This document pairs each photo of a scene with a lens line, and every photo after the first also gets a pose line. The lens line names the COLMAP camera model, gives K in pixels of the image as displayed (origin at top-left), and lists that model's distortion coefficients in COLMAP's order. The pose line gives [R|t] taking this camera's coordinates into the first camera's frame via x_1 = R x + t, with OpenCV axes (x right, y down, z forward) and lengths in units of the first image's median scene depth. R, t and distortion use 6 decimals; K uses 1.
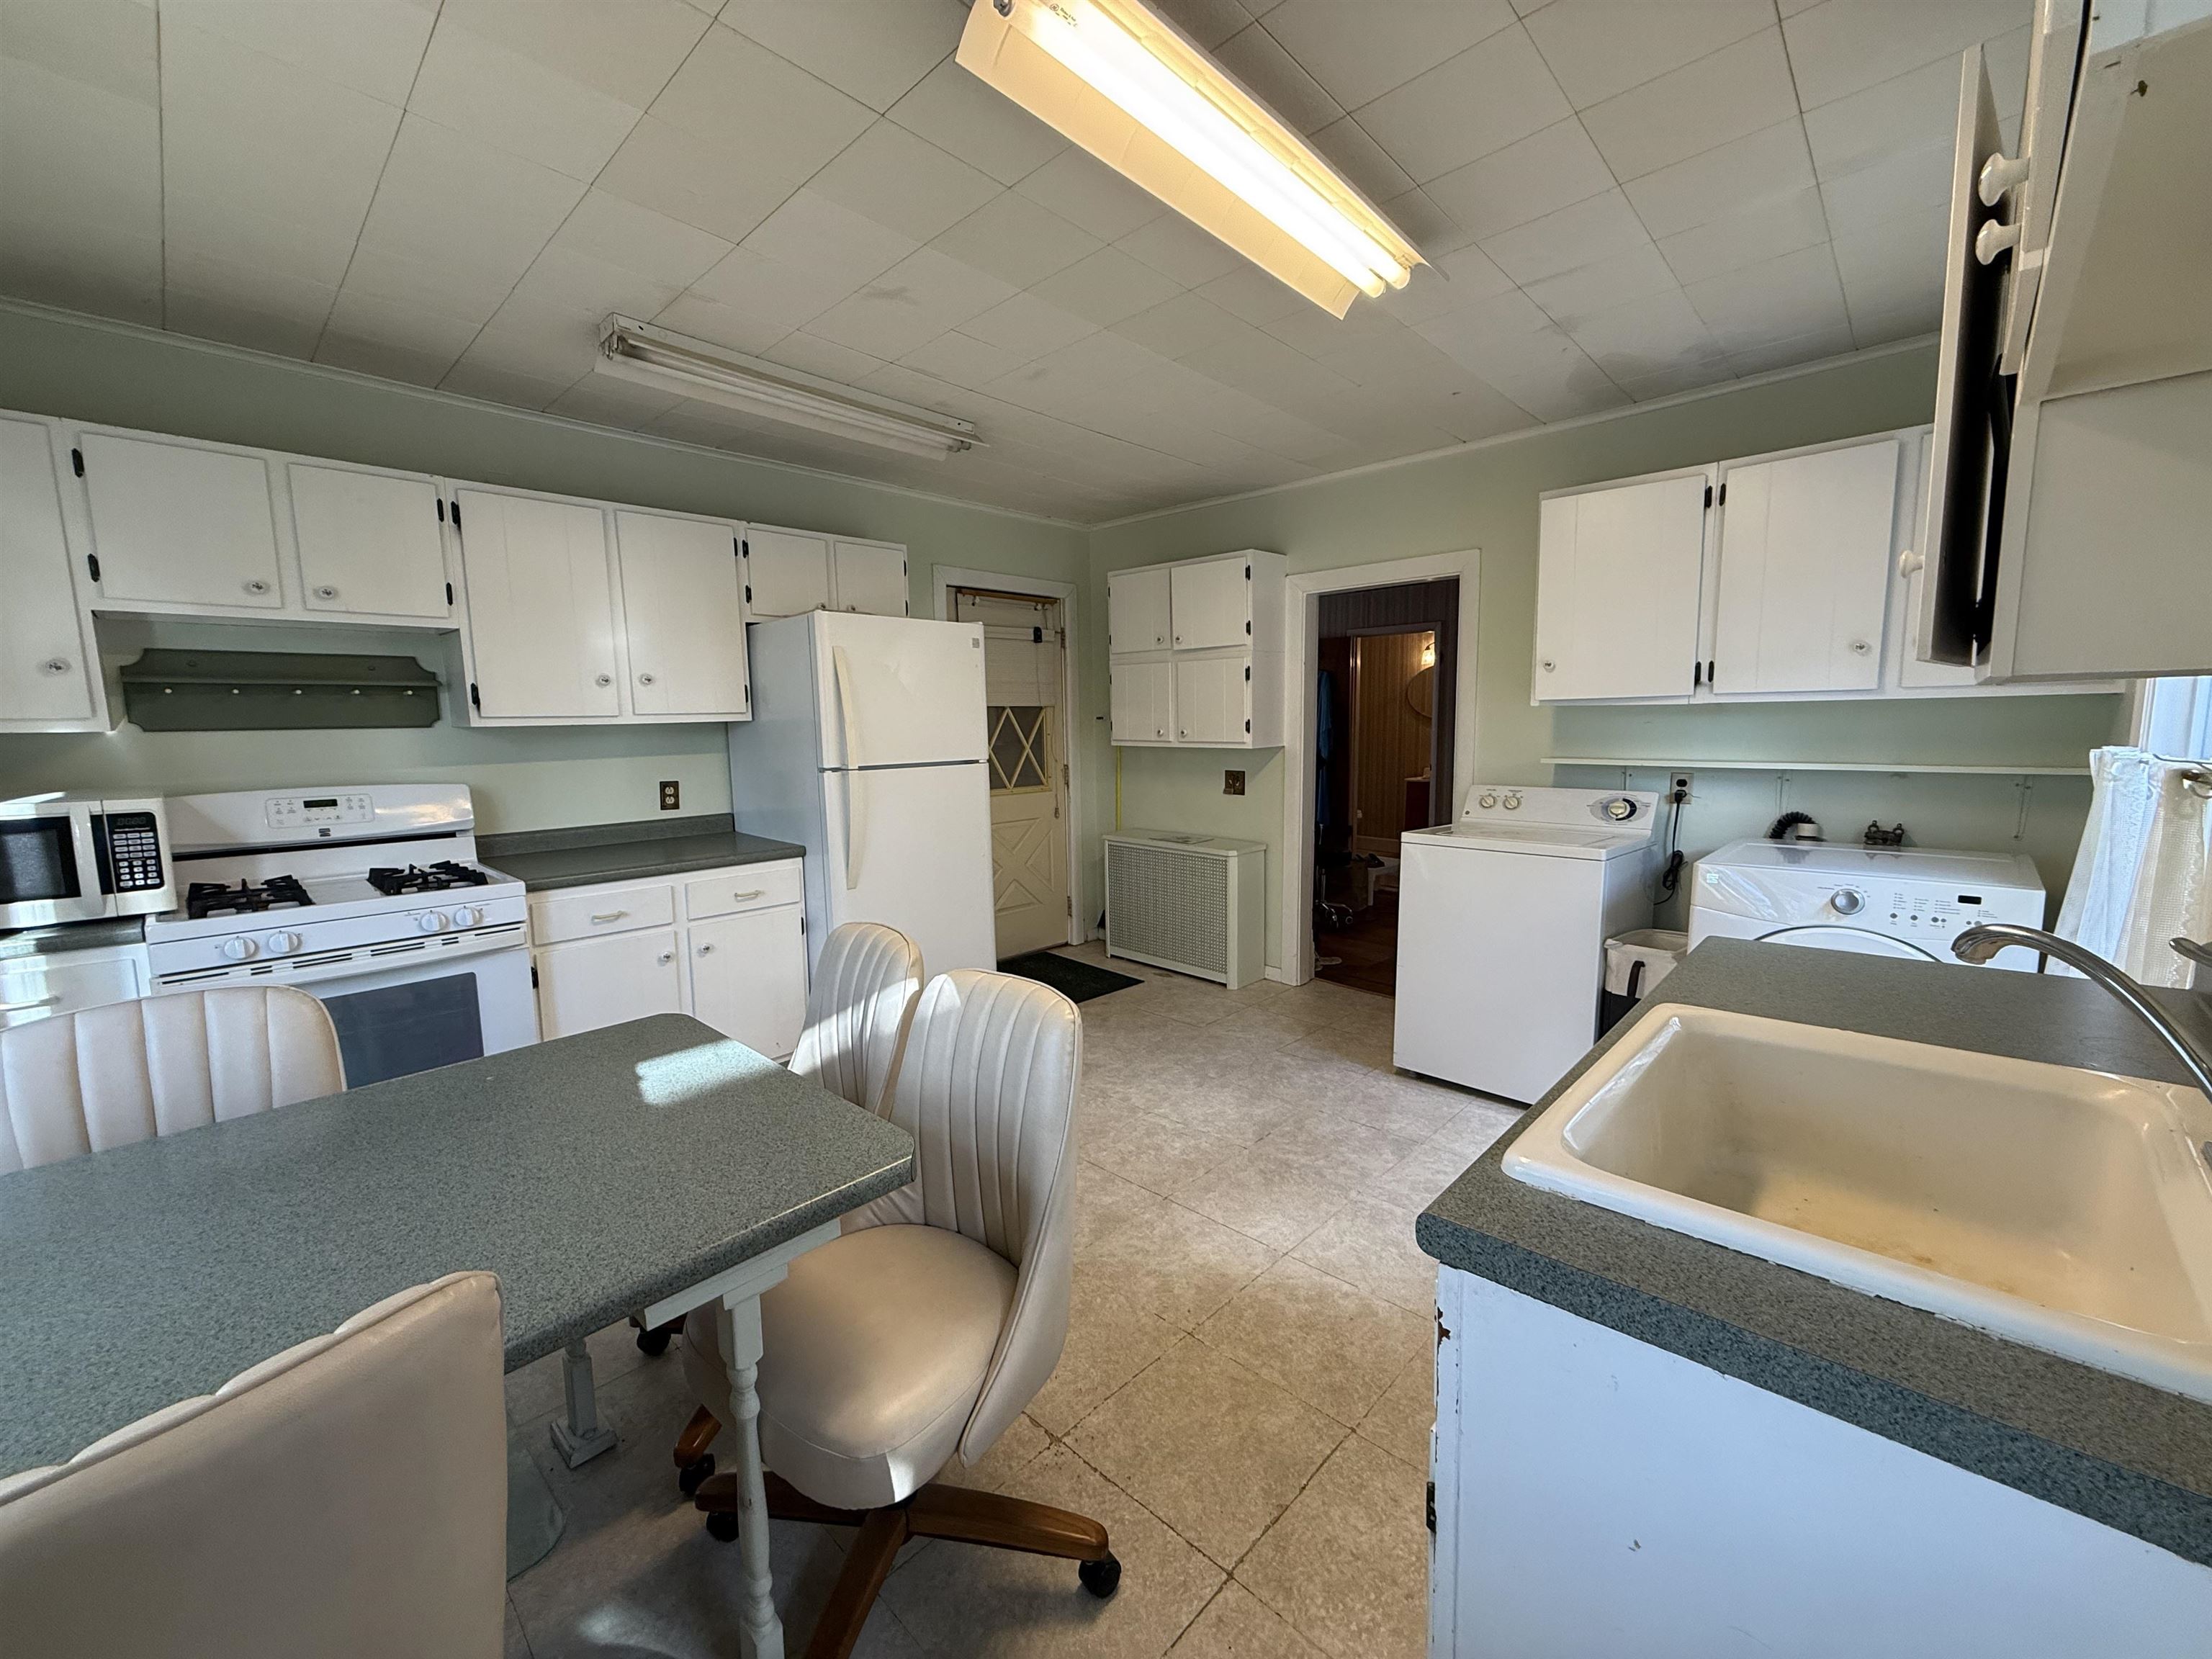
lens RADIAL K [[881.7, 0, 1103.9], [0, 881.7, 823.7], [0, 0, 1]] dist [0.002489, -0.000968]
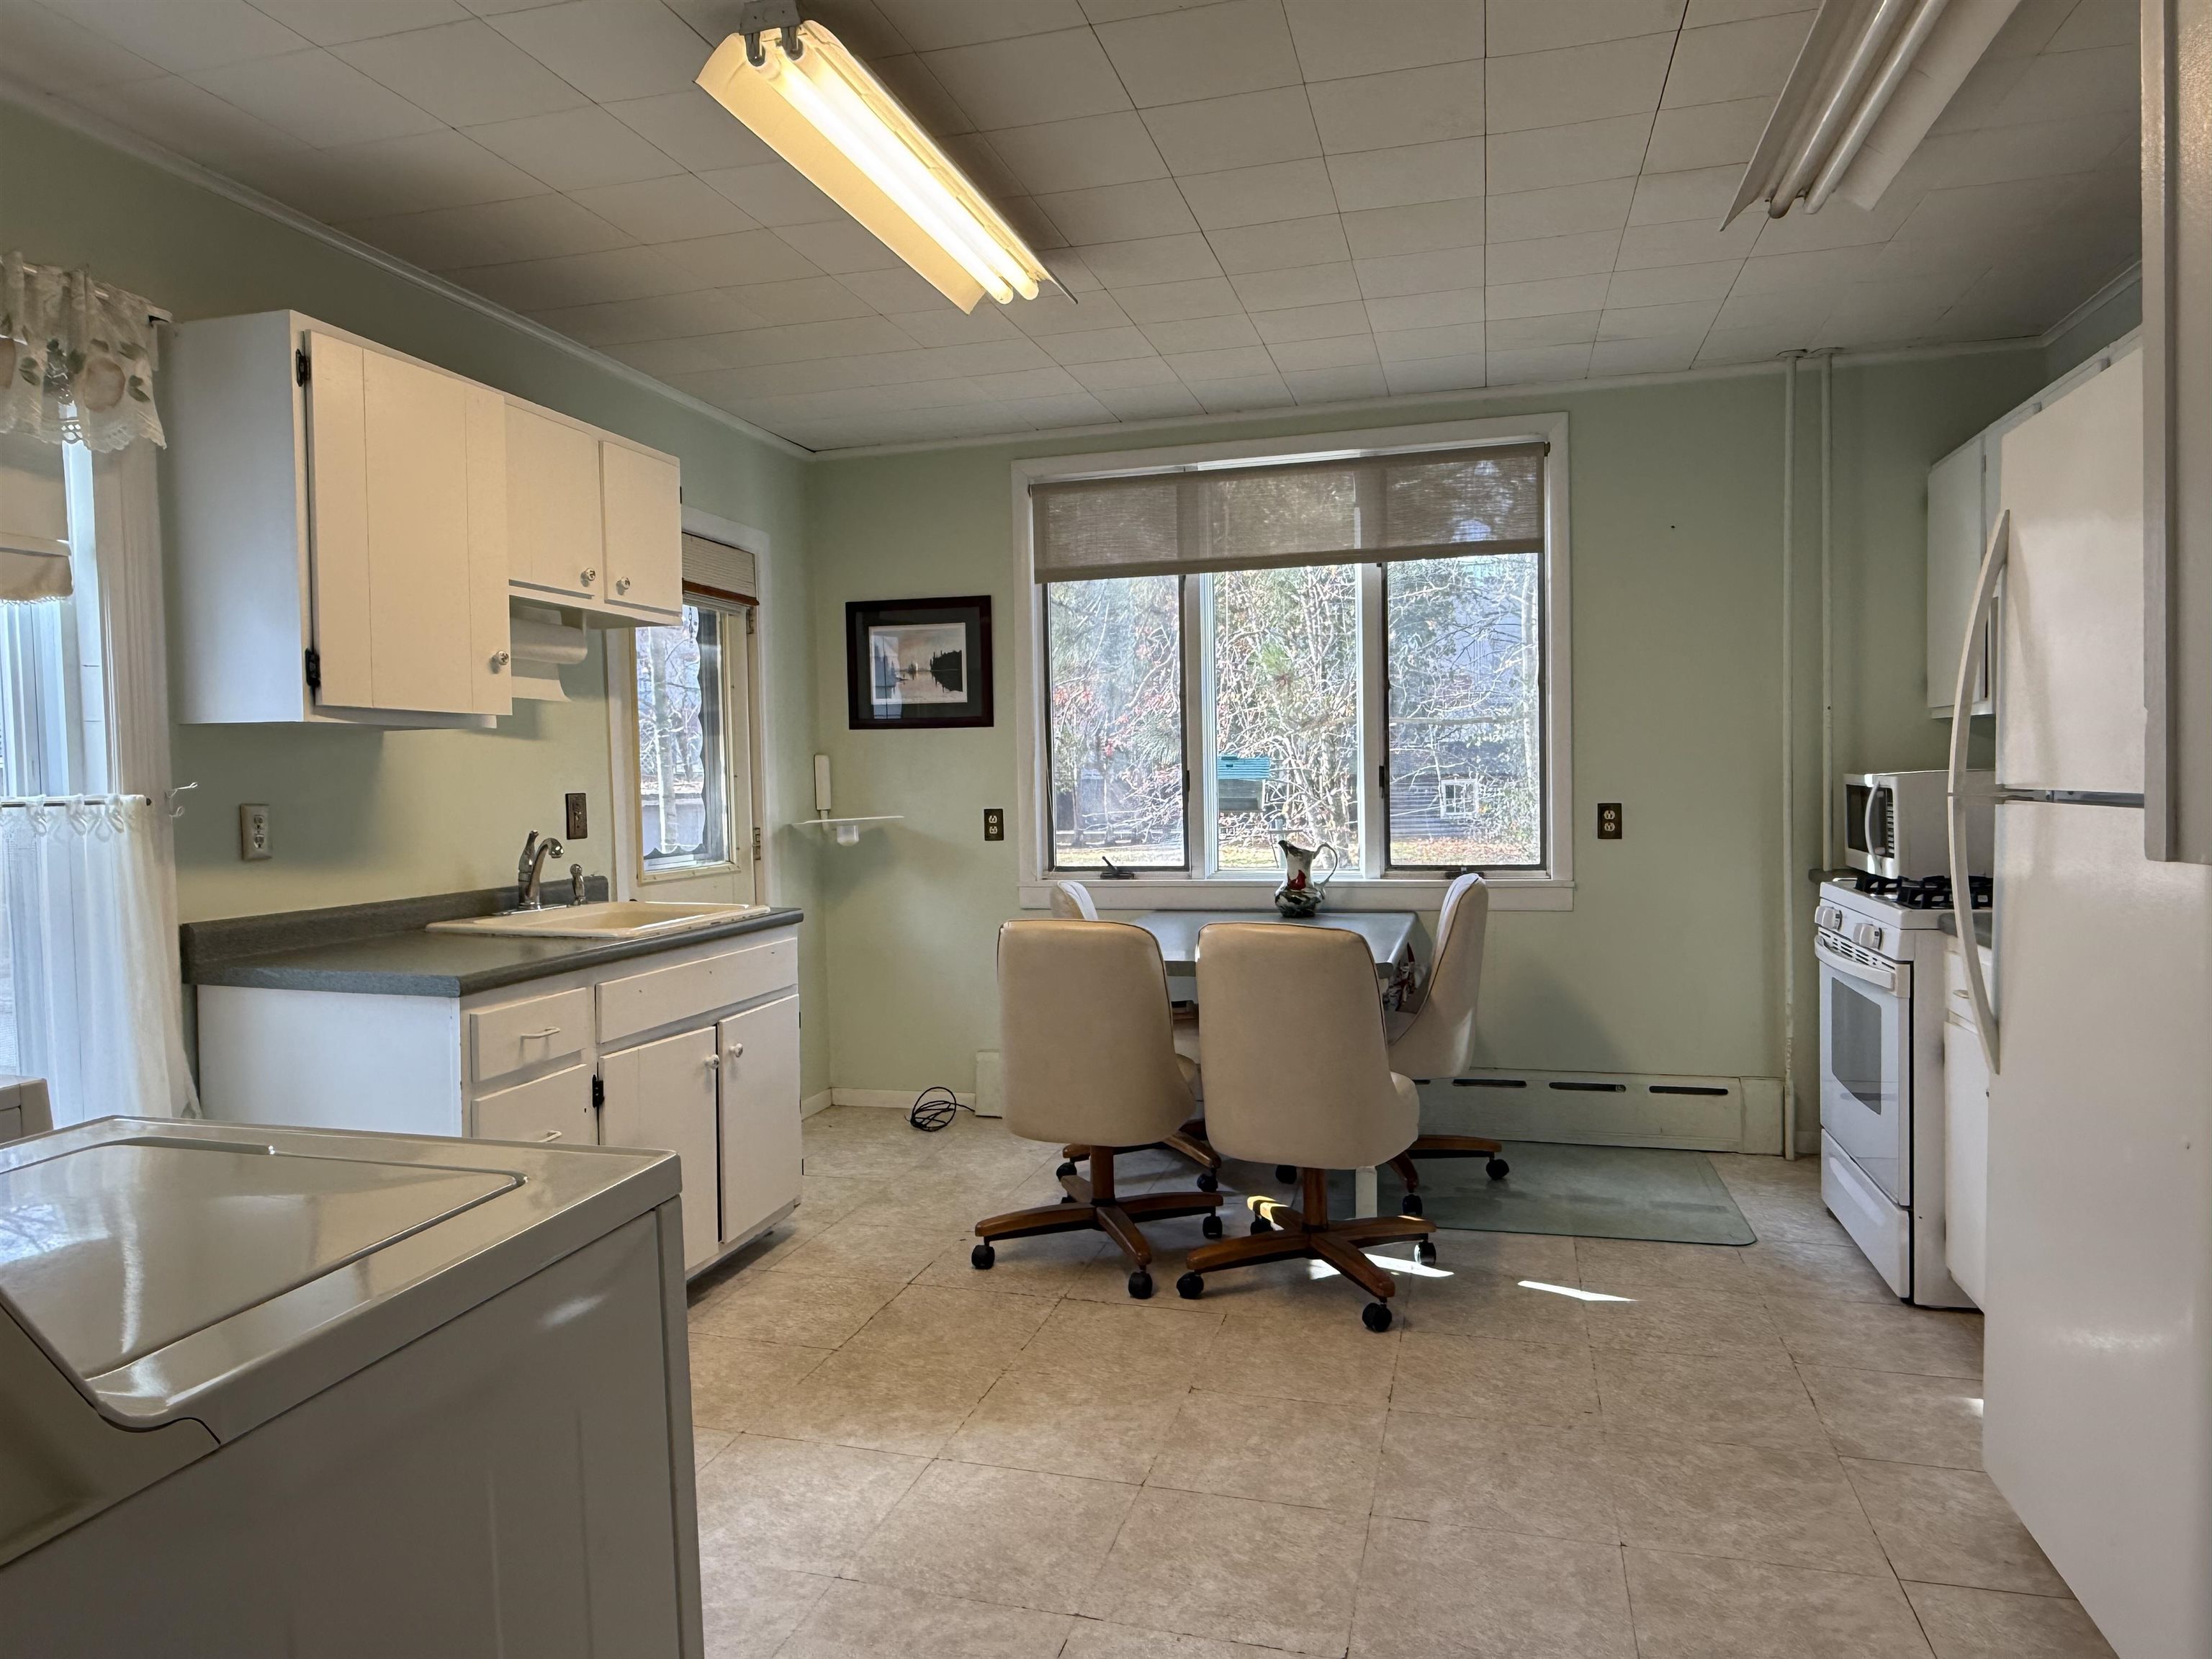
lens RADIAL K [[1401.8, 0, 1096.9], [0, 1401.8, 833.7], [0, 0, 1]] dist [-0.002241, 0.000137]
pose [[-0.885025, 0.054296, -0.462366, 0.460274], [-0.018742, 0.988215, 0.151923, -0.153697], [0.465166, 0.143121, -0.873577, 1.549358]]
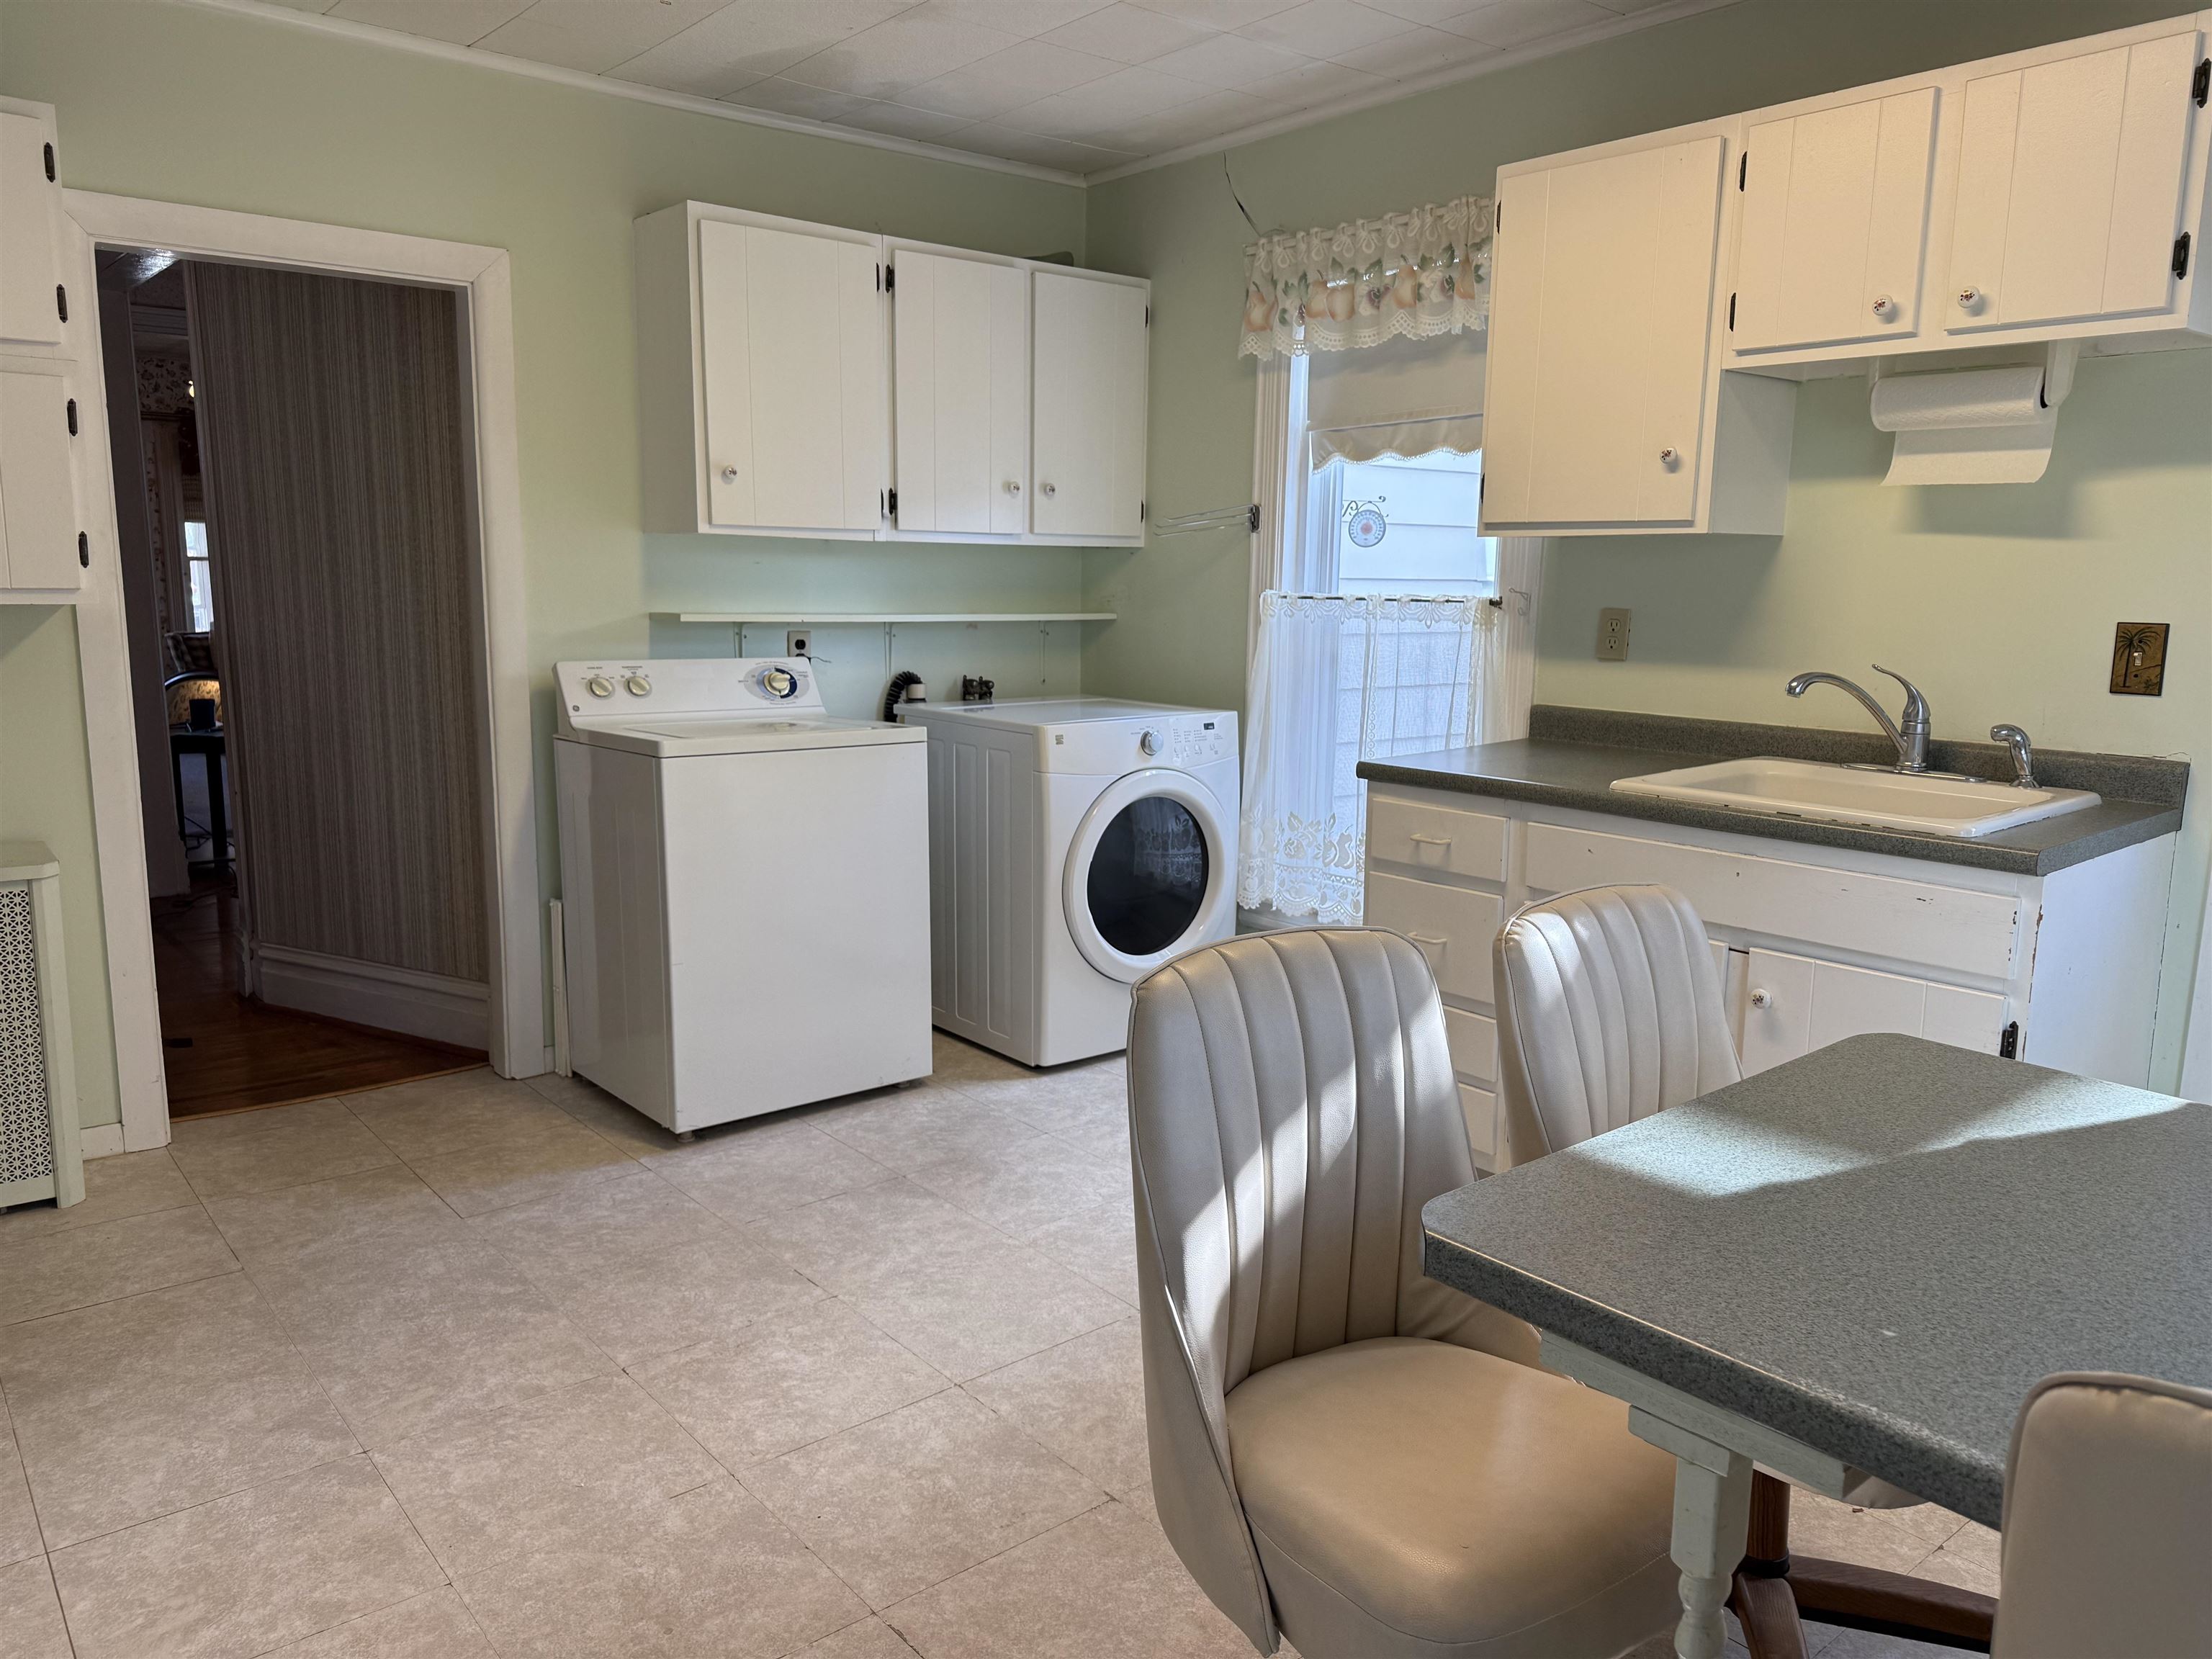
lens RADIAL K [[1532.1, 0, 1111.0], [0, 1532.1, 864.2], [0, 0, 1]] dist [0.000220, -0.014220]
pose [[0.106096, -0.168612, 0.979956, -0.725047], [0.102760, 0.982101, 0.157855, -0.045443], [-0.989032, 0.083952, 0.121523, 0.656136]]
